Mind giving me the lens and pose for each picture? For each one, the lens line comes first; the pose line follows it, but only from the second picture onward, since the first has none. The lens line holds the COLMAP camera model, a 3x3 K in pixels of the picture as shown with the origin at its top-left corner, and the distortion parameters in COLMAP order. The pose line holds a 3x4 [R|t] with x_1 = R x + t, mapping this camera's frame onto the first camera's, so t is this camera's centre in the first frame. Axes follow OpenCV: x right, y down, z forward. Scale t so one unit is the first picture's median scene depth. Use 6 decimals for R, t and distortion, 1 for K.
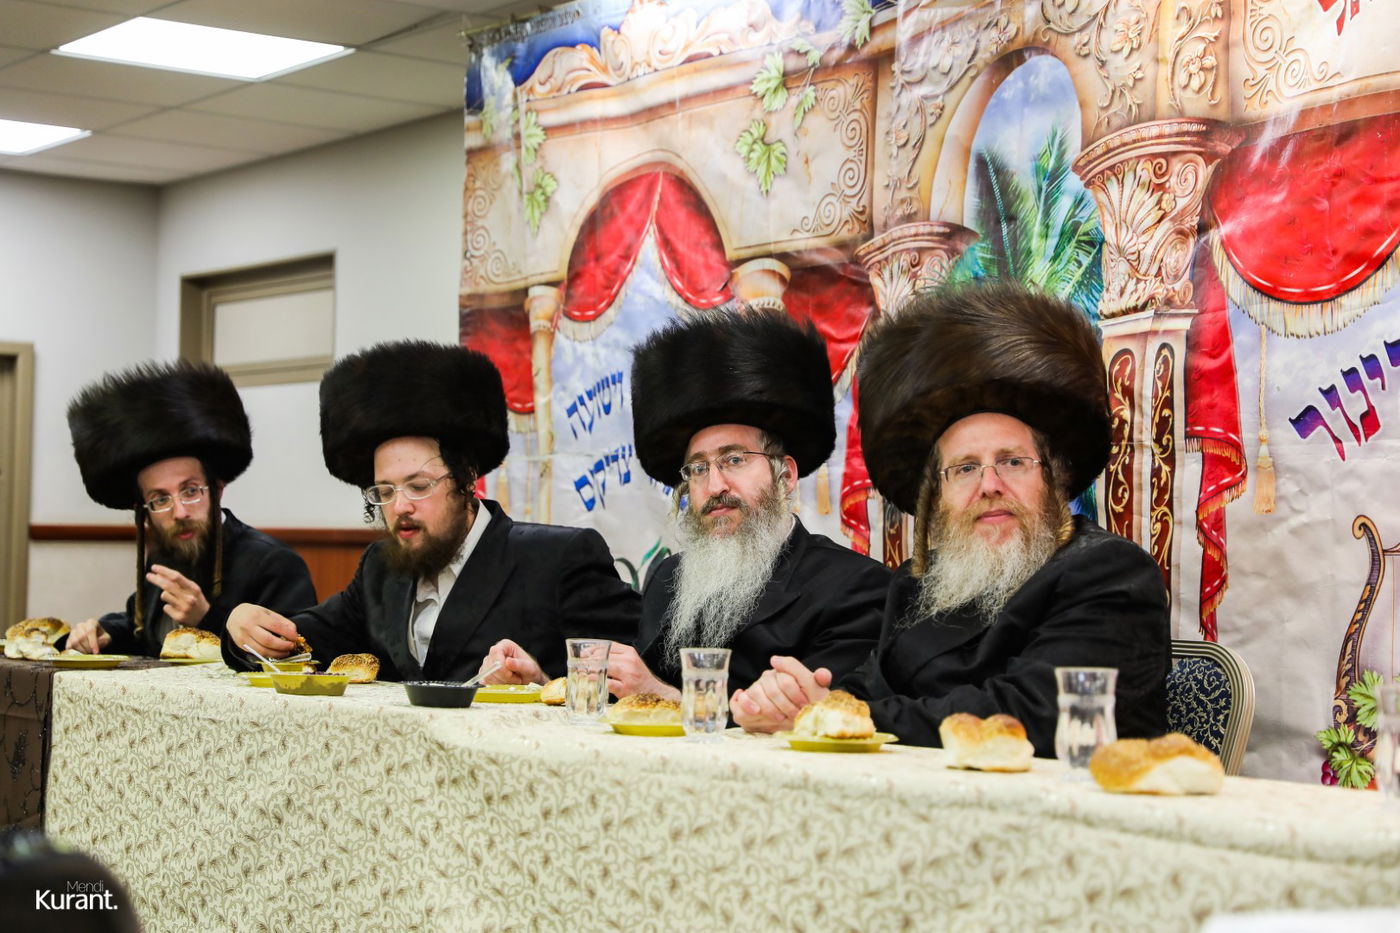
lens RADIAL K [[2685.5, 0, 700.0], [0, 2685.5, 466.5], [0, 0, 1]] dist [0.012931, 2.276610]
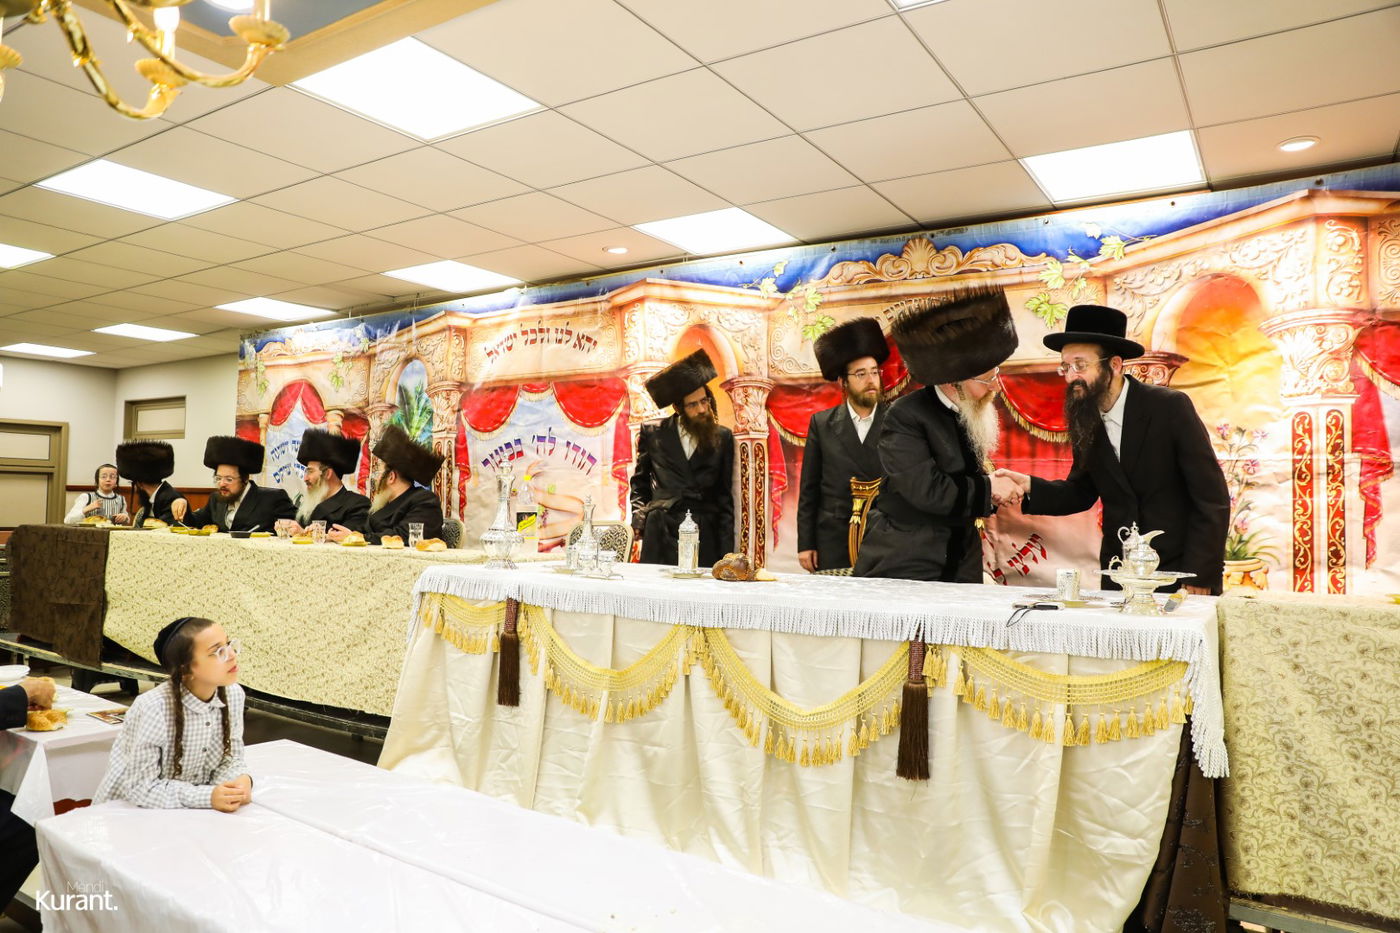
lens RADIAL K [[968.2, 0, 706.1], [0, 968.2, 487.9], [0, 0, 1]] dist [-0.042291, -0.001328]
pose [[0.924443, 0.006149, 0.381271, -0.007999], [-0.014695, 0.999702, 0.019506, -0.010756], [-0.381037, -0.023635, 0.924258, -0.359234]]
